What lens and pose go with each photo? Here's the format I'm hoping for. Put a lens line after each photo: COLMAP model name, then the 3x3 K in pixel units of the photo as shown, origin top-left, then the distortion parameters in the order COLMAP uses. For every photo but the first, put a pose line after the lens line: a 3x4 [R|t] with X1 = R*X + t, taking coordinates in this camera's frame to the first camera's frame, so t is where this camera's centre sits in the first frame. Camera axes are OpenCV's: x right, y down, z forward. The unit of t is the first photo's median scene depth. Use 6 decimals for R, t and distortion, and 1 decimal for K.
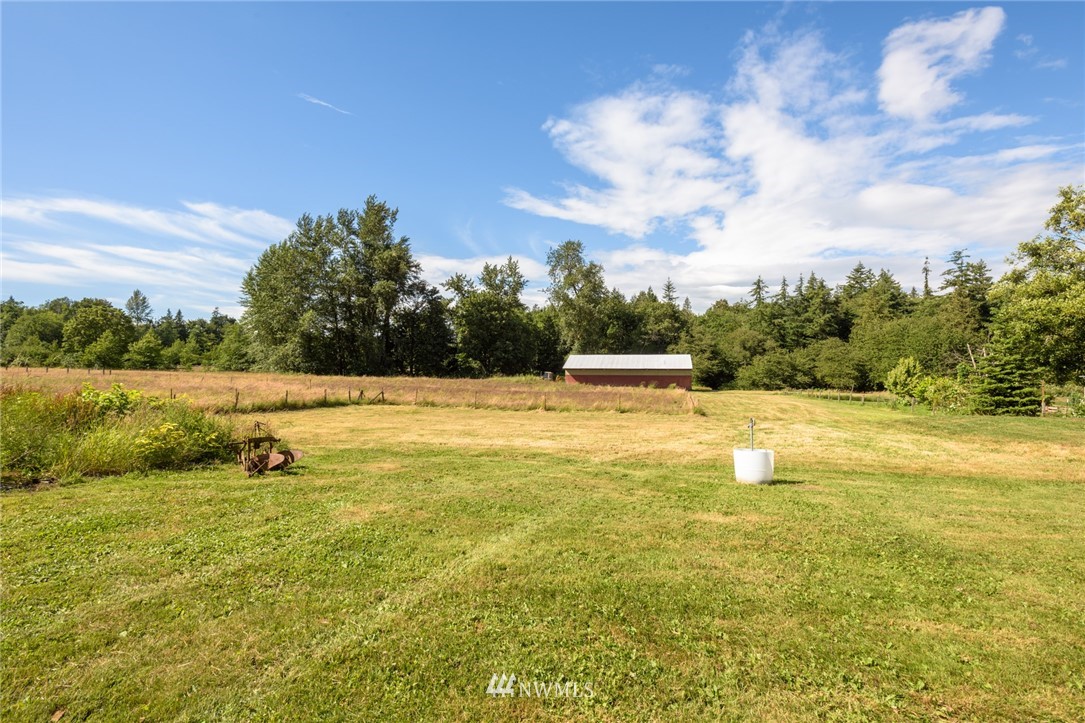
lens RADIAL K [[508.7, 0, 546.5], [0, 508.7, 316.4], [0, 0, 1]] dist [0.000844, 0.001157]
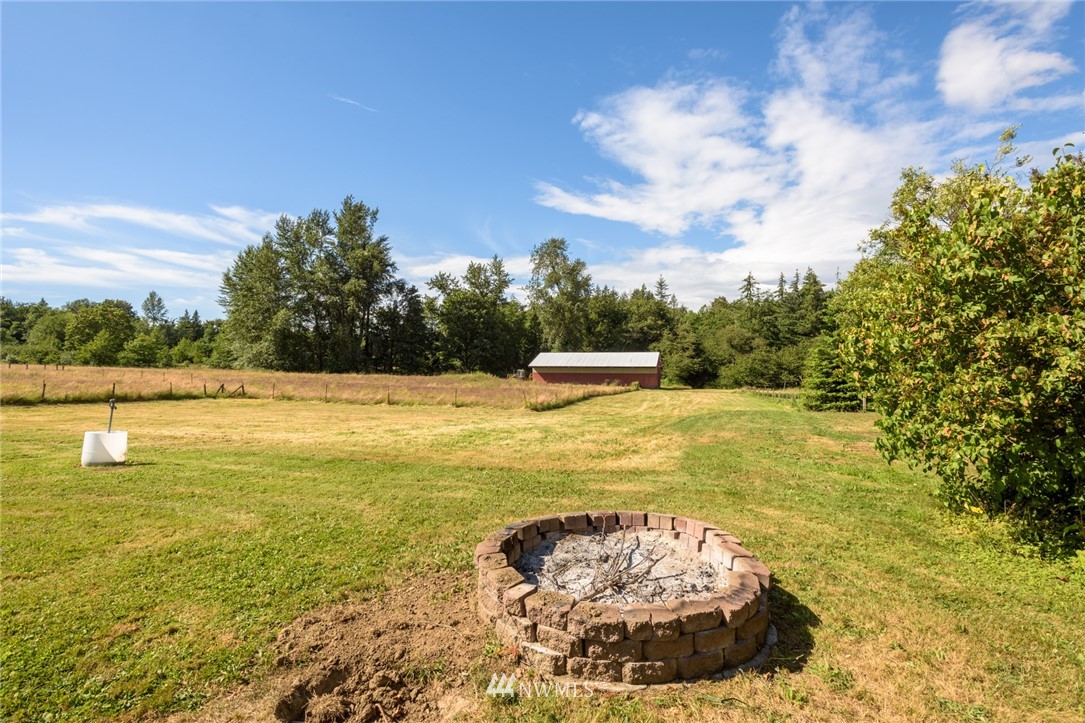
lens RADIAL K [[508.7, 0, 559.8], [0, 508.7, 348.8], [0, 0, 1]] dist [0.000844, 0.001157]
pose [[0.997971, -0.001113, -0.063653, 0.106200], [0.005211, 0.997920, 0.064248, 0.002730], [0.063449, -0.064449, 0.995902, 0.003468]]
